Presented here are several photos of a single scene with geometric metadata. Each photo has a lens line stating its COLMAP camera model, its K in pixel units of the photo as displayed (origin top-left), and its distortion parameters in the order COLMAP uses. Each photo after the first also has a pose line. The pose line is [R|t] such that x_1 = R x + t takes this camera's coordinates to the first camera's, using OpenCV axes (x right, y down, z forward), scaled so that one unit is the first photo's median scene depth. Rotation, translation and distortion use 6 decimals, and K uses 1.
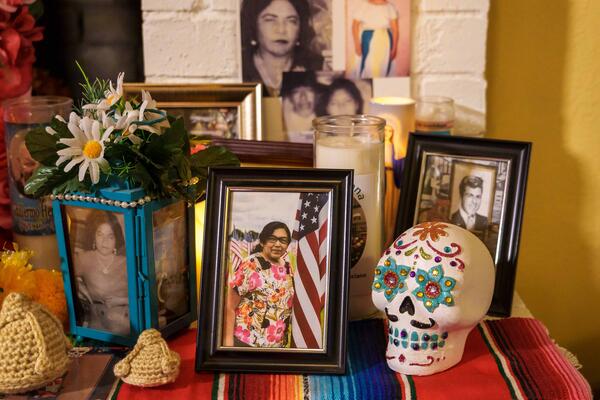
lens RADIAL K [[795.2, 0, 300.0], [0, 795.2, 200.0], [0, 0, 1]] dist [0.032257, 0.025843]
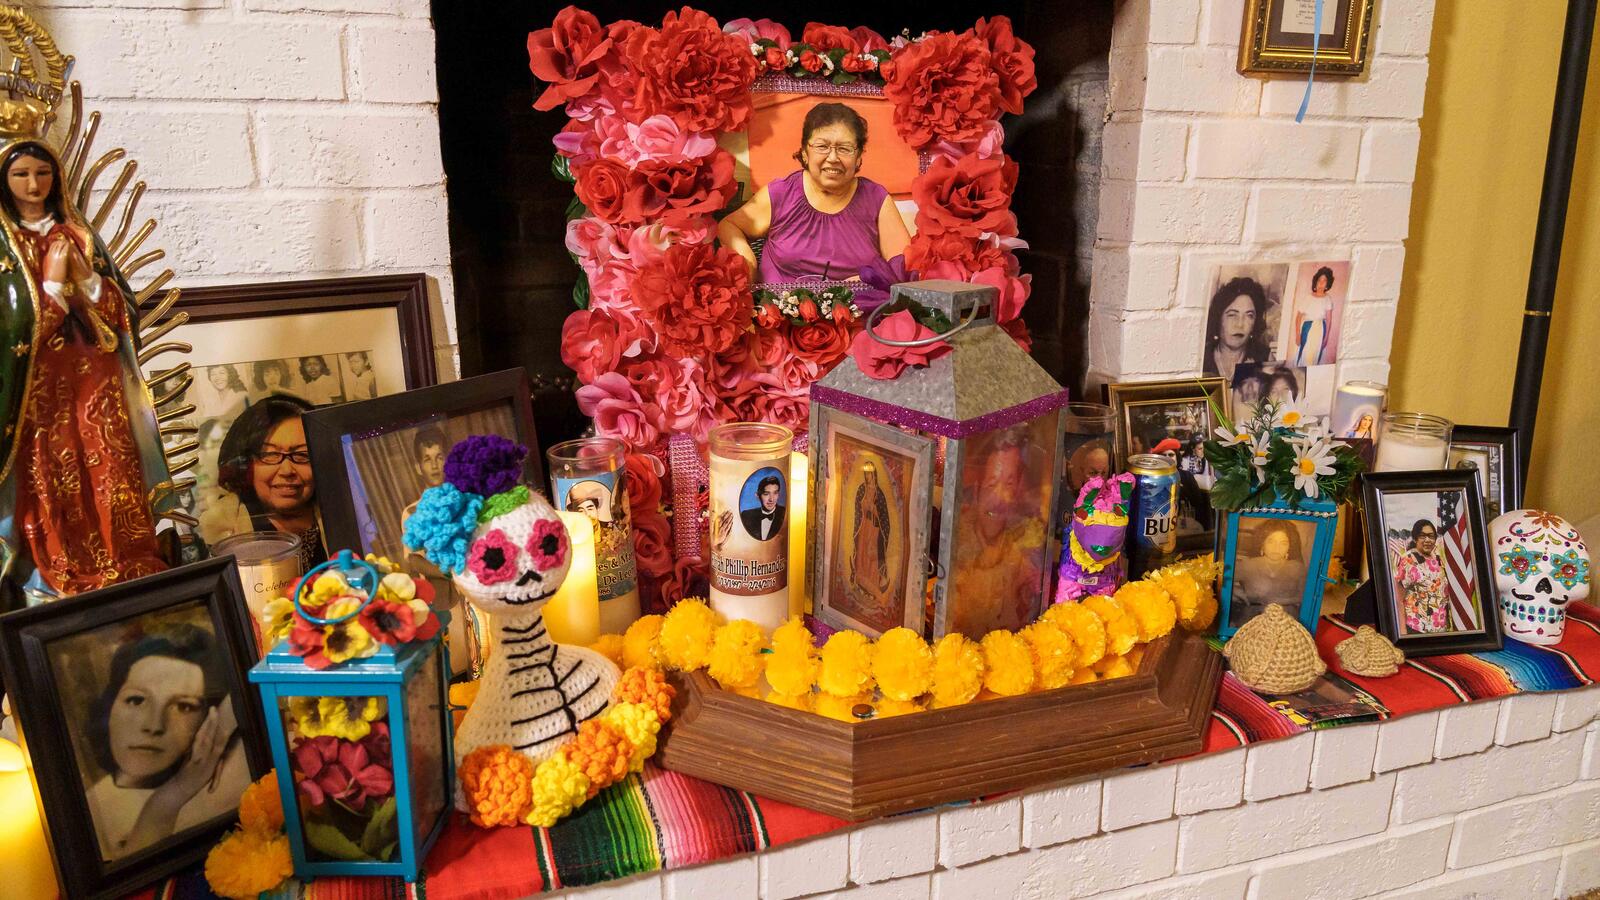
lens RADIAL K [[914.0, 0, 800.2], [0, 914.0, 484.6], [0, 0, 1]] dist [-0.000949, -0.000554]
pose [[0.982900, -0.060188, 0.174025, -1.102788], [0.052411, 0.997425, 0.048948, -0.129440], [-0.176523, -0.038990, 0.983524, -0.099411]]
